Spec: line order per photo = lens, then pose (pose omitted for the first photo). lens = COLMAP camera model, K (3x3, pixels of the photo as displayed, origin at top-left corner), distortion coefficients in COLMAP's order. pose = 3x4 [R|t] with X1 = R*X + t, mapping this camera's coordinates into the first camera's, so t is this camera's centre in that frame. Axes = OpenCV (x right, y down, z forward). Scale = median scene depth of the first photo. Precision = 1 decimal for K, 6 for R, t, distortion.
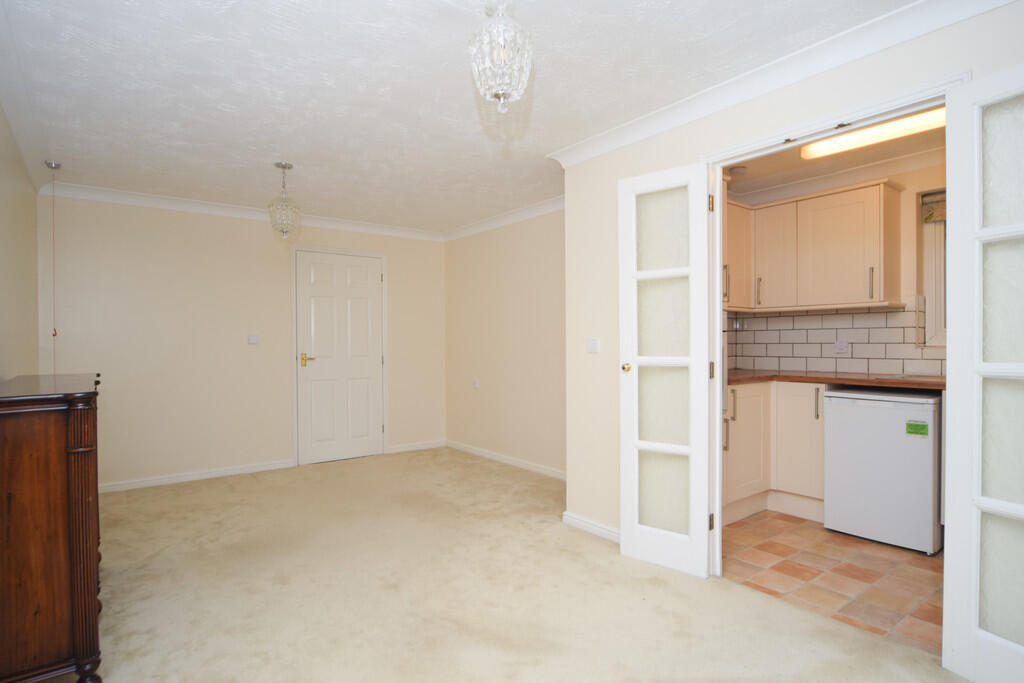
lens RADIAL K [[542.9, 0, 505.8], [0, 542.9, 347.0], [0, 0, 1]] dist [-0.017899, 0.000870]
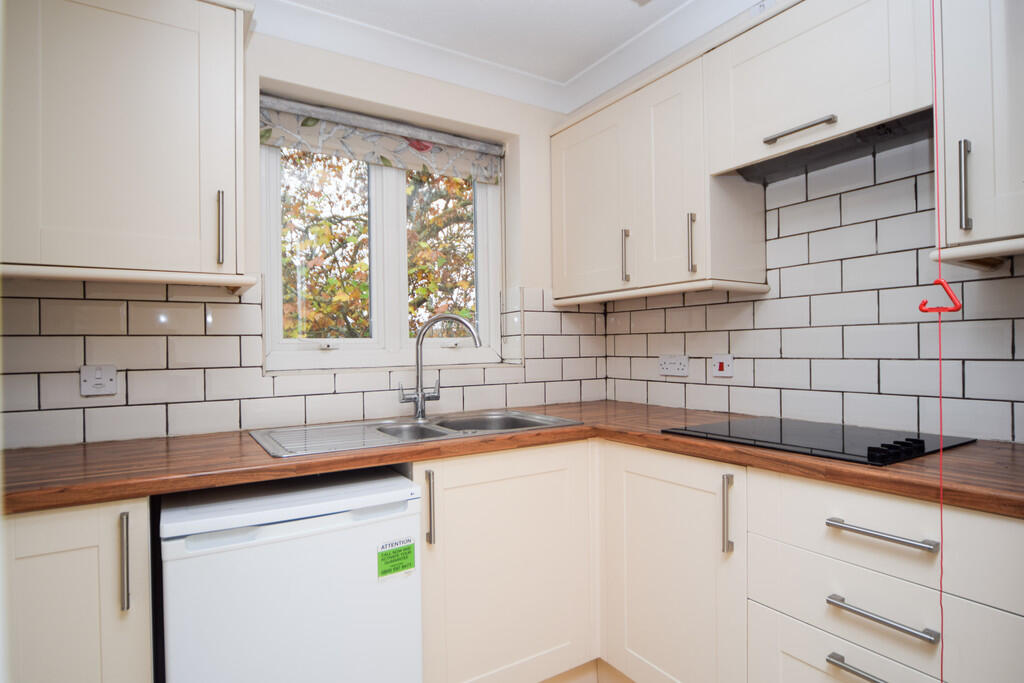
lens RADIAL K [[542.9, 0, 505.8], [0, 542.9, 347.0], [0, 0, 1]] dist [-0.017899, 0.000870]
pose [[0.091865, 0.004412, 0.995762, 0.267275], [0.024636, 0.999674, -0.006702, -0.016545], [-0.995467, 0.025148, 0.091727, 0.715658]]
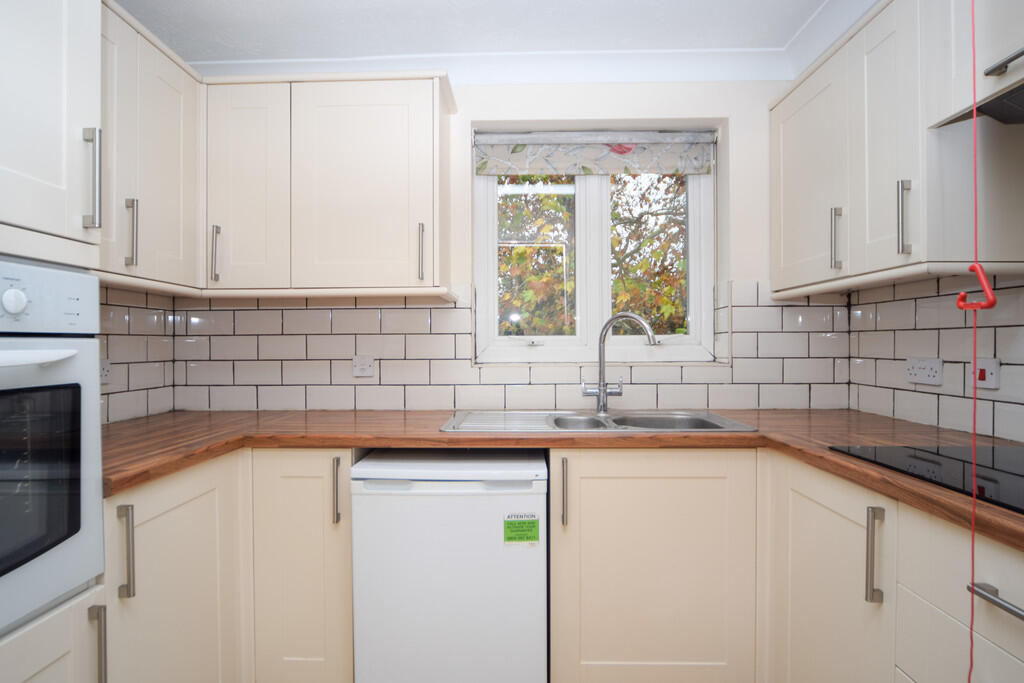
lens RADIAL K [[542.9, 0, 505.8], [0, 542.9, 347.0], [0, 0, 1]] dist [-0.017899, 0.000870]
pose [[0.625197, -0.000979, 0.780467, 0.290179], [0.009293, 0.999938, -0.006190, -0.016947], [-0.780412, 0.011123, 0.625167, 0.567613]]
